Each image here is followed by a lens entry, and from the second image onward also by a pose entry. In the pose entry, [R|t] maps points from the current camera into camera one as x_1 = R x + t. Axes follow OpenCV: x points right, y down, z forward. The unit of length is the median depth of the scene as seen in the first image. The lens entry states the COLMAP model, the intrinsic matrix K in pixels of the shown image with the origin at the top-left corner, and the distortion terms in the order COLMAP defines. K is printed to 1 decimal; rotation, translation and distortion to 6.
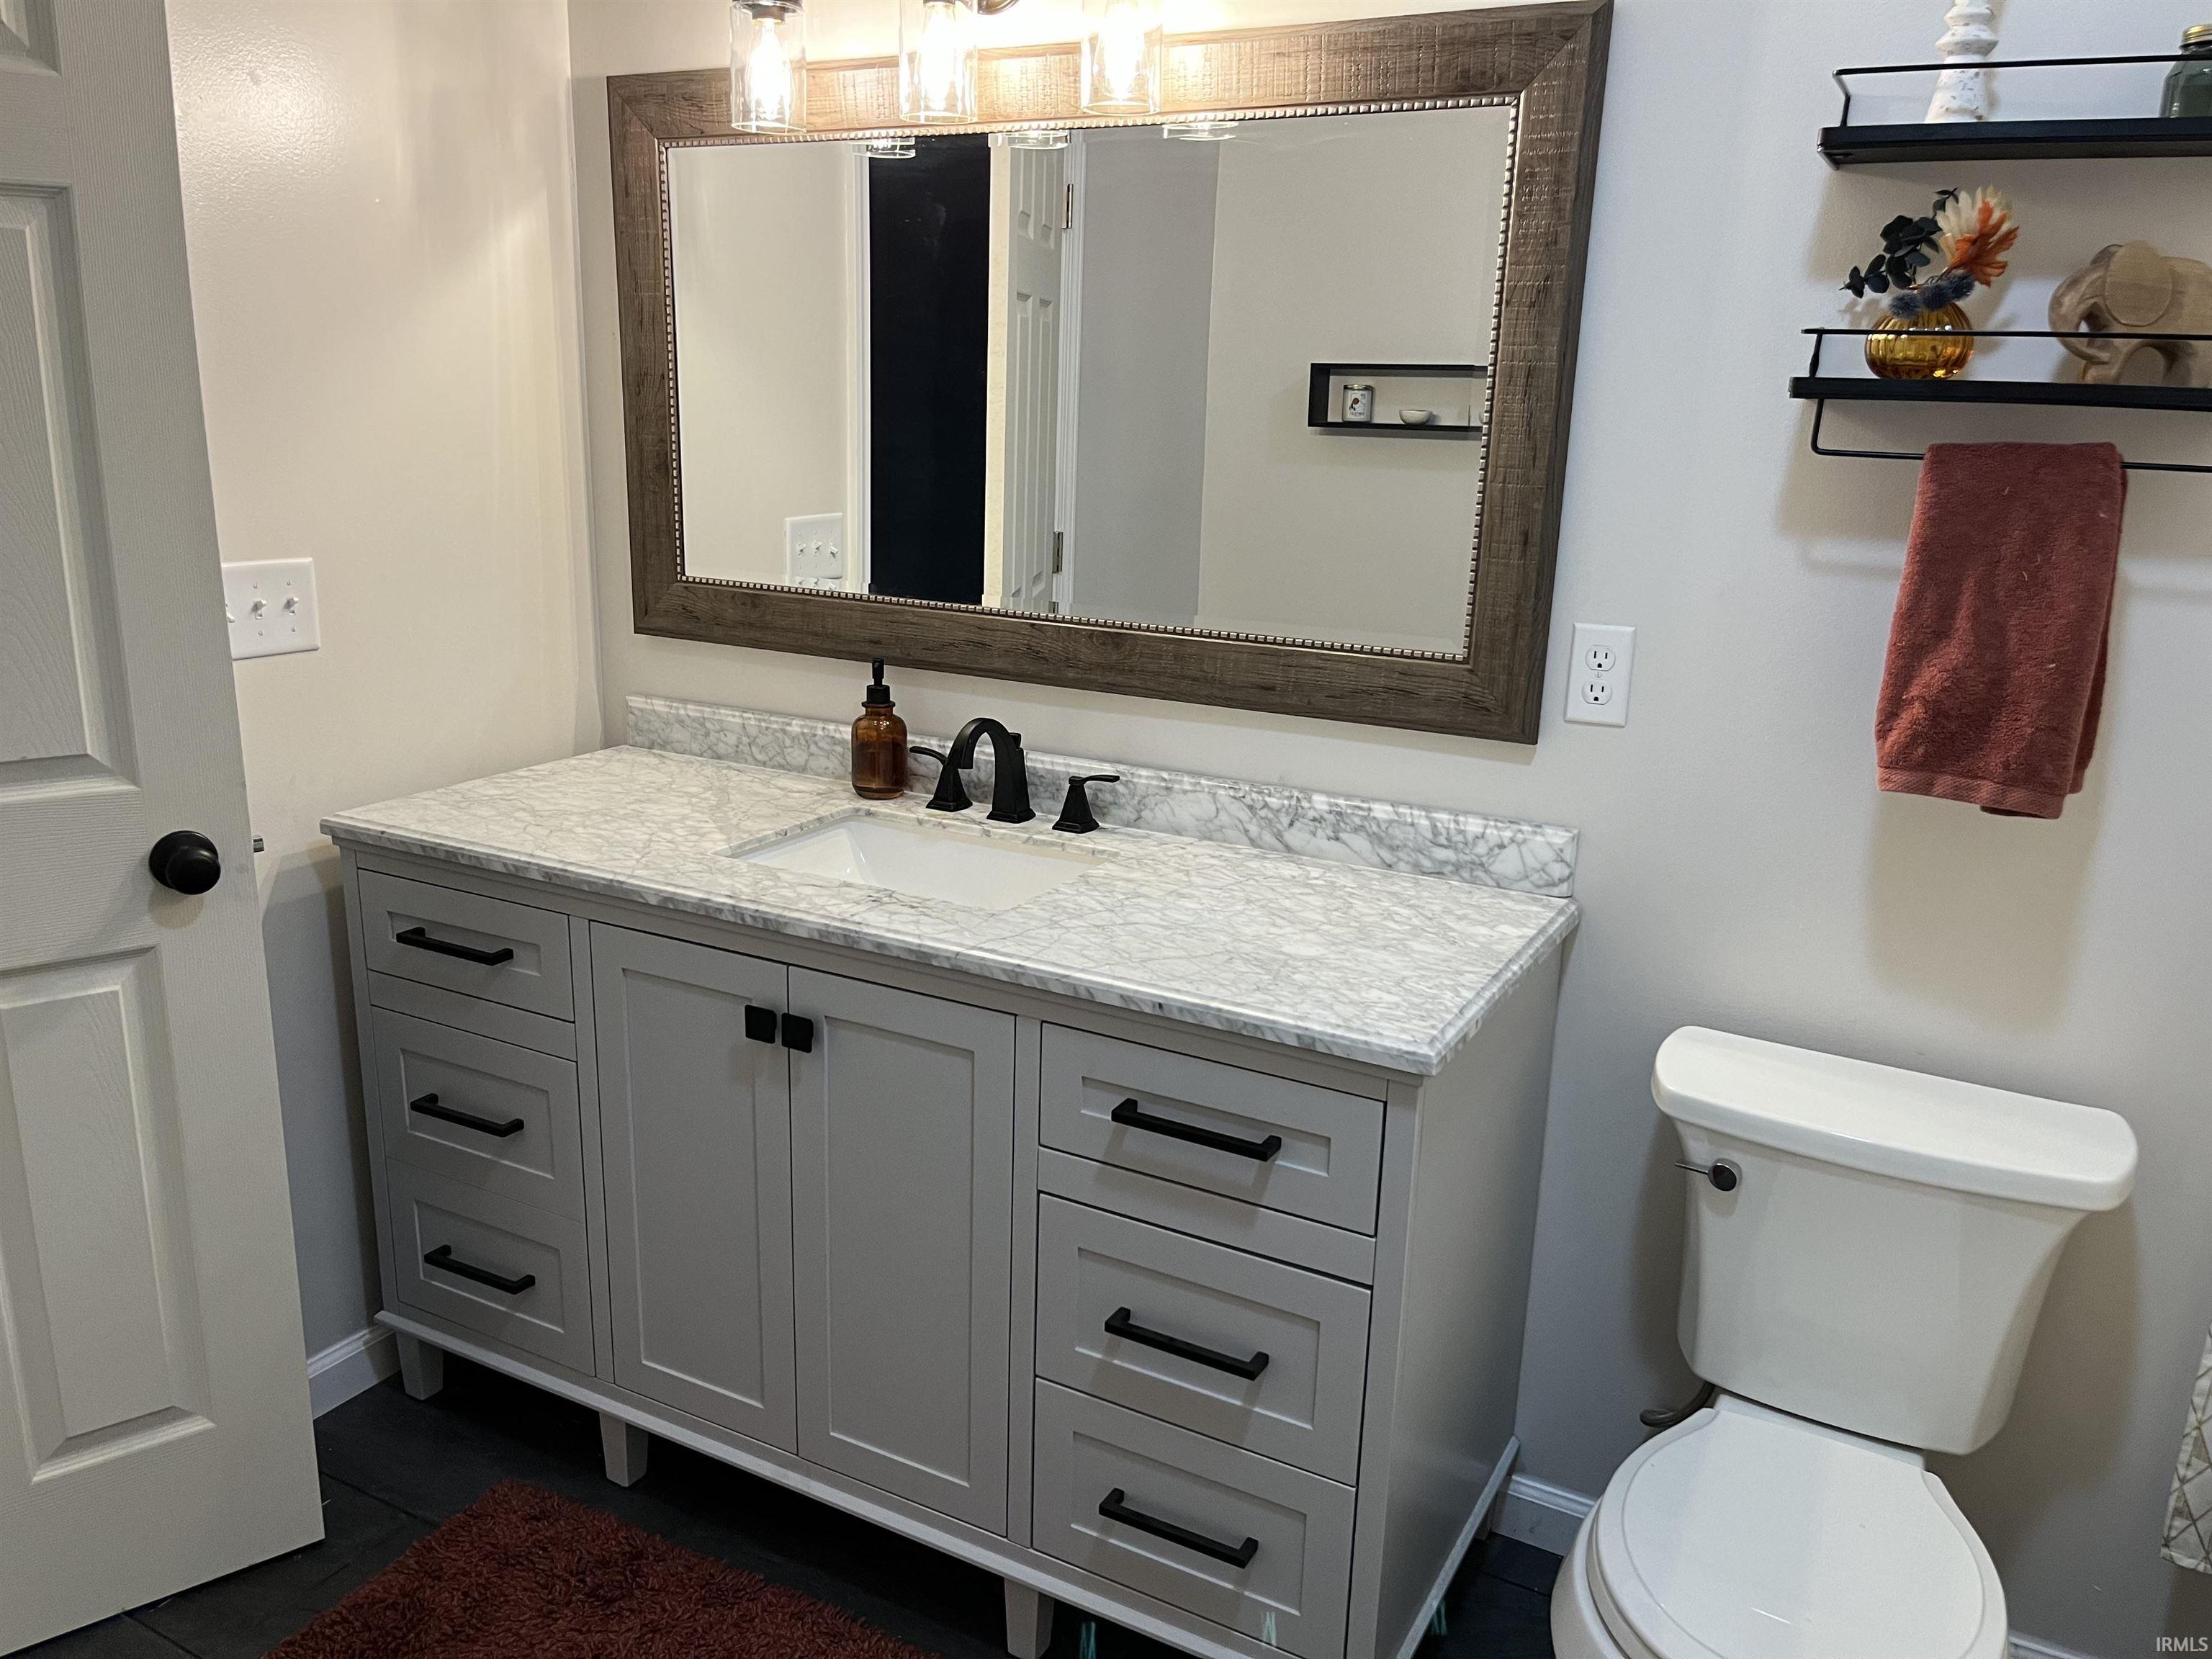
lens RADIAL K [[1677.3, 0, 1103.2], [0, 1677.3, 834.2], [0, 0, 1]] dist [0.052811, -0.076096]
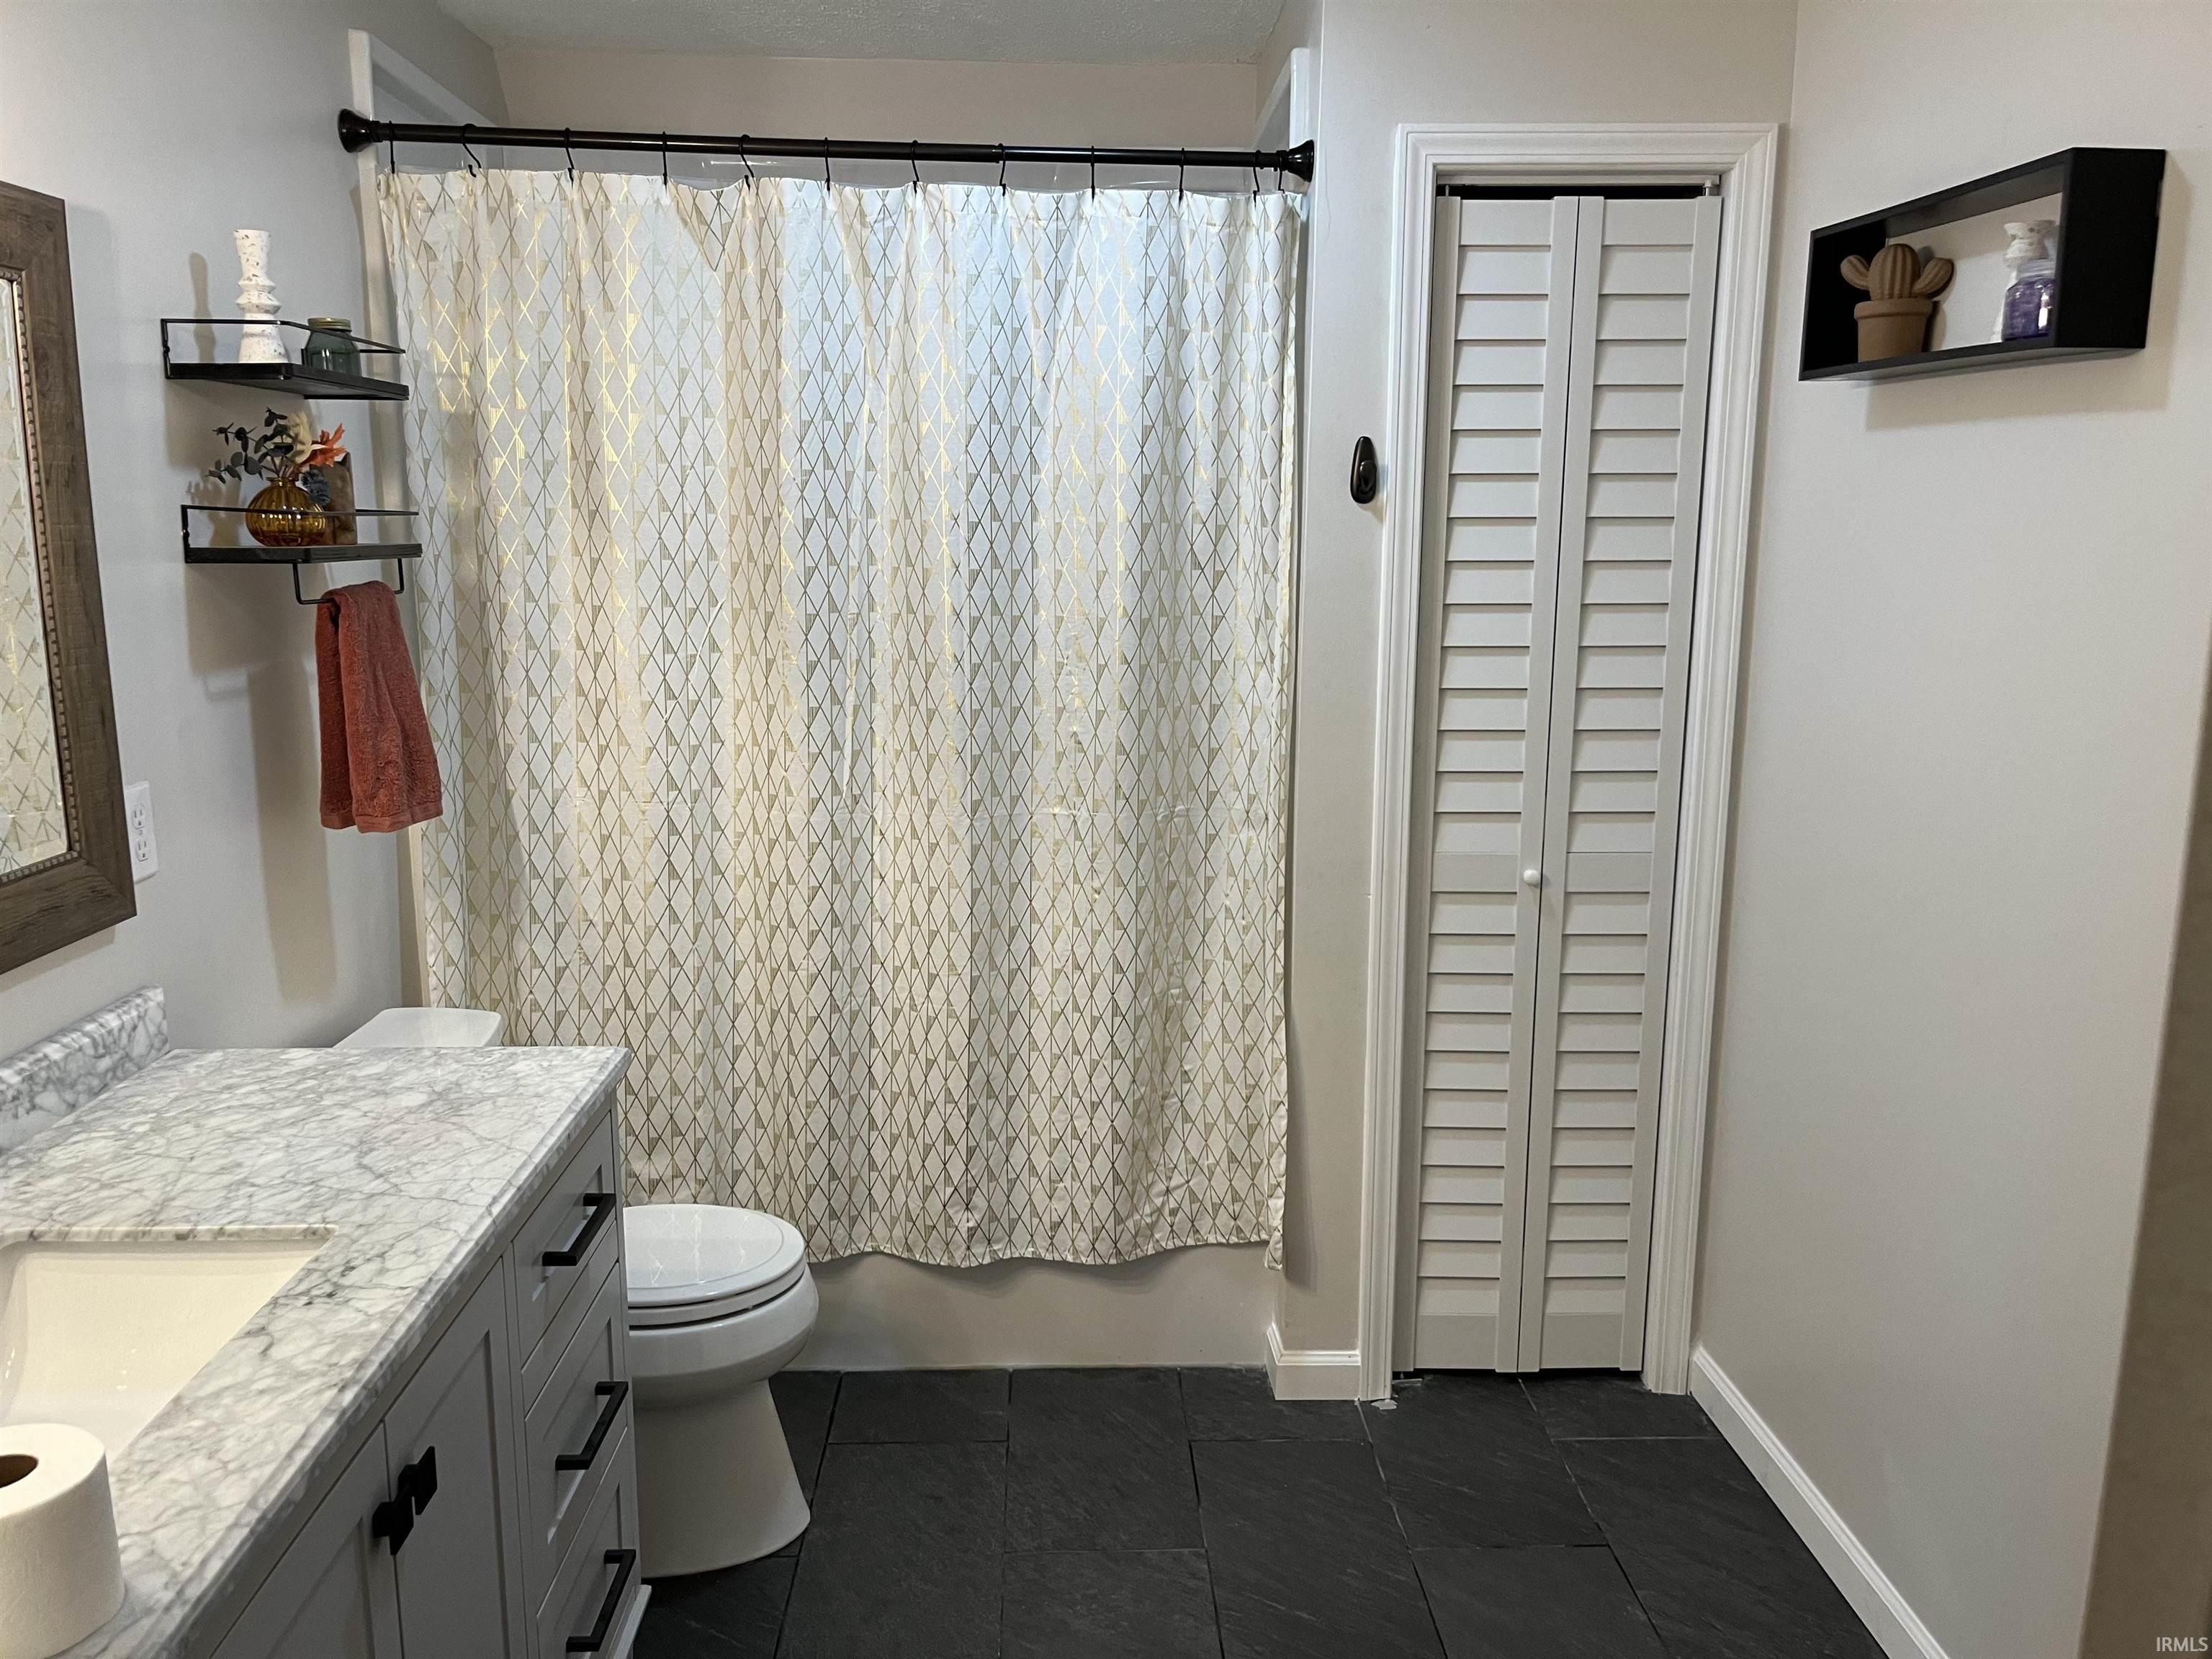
lens RADIAL K [[1677.3, 0, 1101.7], [0, 1677.3, 828.0], [0, 0, 1]] dist [0.052811, -0.076096]
pose [[-0.506336, -0.189428, 0.841273, -0.885926], [0.201390, 0.922621, 0.328955, -0.322822], [-0.838490, 0.335986, -0.429008, 0.958550]]
